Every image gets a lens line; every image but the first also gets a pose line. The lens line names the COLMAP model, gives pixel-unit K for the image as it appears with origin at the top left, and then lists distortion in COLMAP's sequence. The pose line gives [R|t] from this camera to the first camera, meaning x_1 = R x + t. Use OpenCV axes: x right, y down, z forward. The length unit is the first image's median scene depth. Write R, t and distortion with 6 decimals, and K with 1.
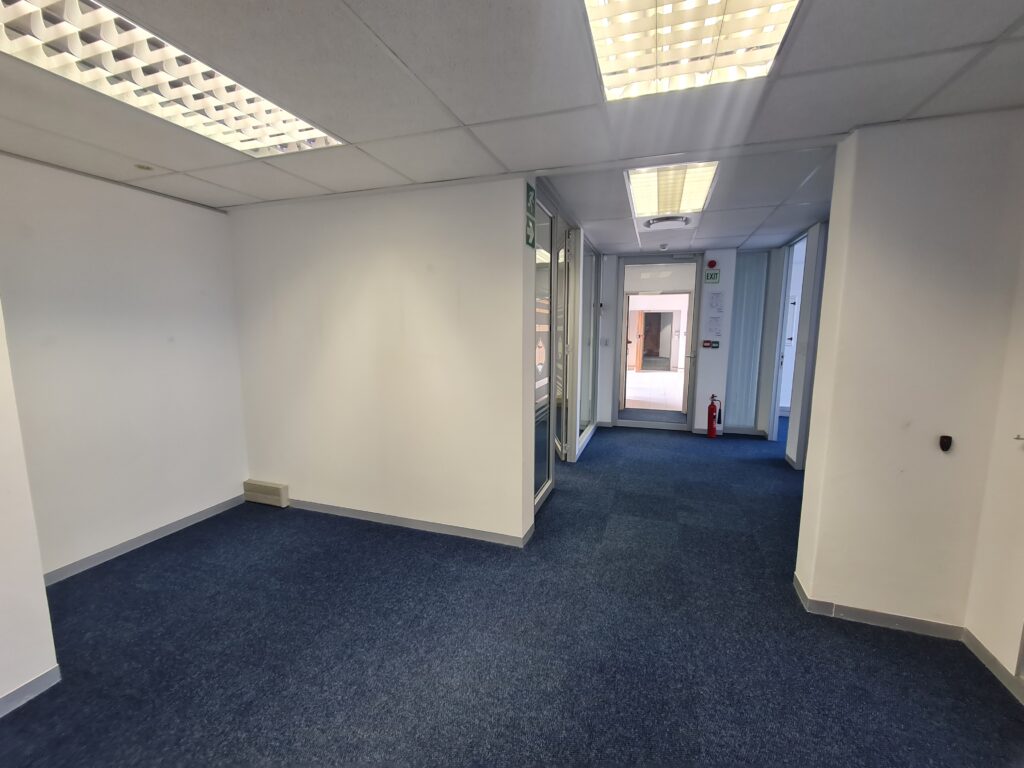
lens RADIAL K [[416.6, 0, 517.8], [0, 416.6, 386.3], [0, 0, 1]] dist [-0.000188, 0.000039]
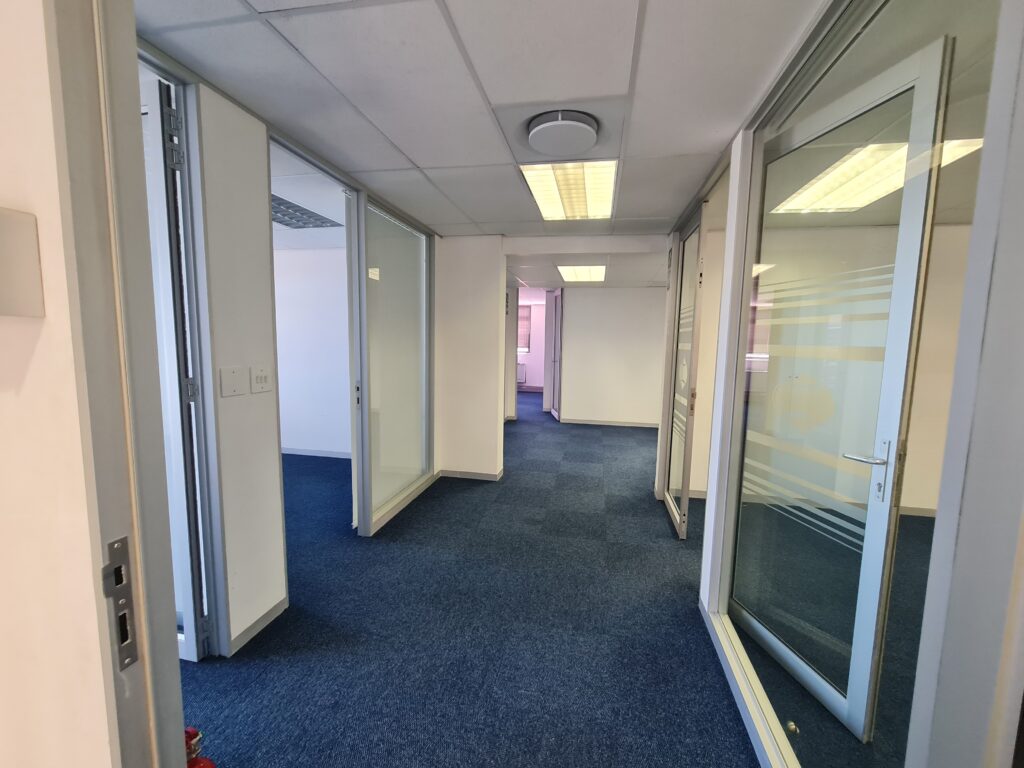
lens RADIAL K [[416.6, 0, 517.8], [0, 416.6, 386.3], [0, 0, 1]] dist [-0.000188, 0.000039]
pose [[-0.990858, -0.008497, -0.134641, 0.589799], [-0.040336, 0.971021, 0.235565, -0.263286], [0.128738, 0.238843, -0.962487, 1.916375]]
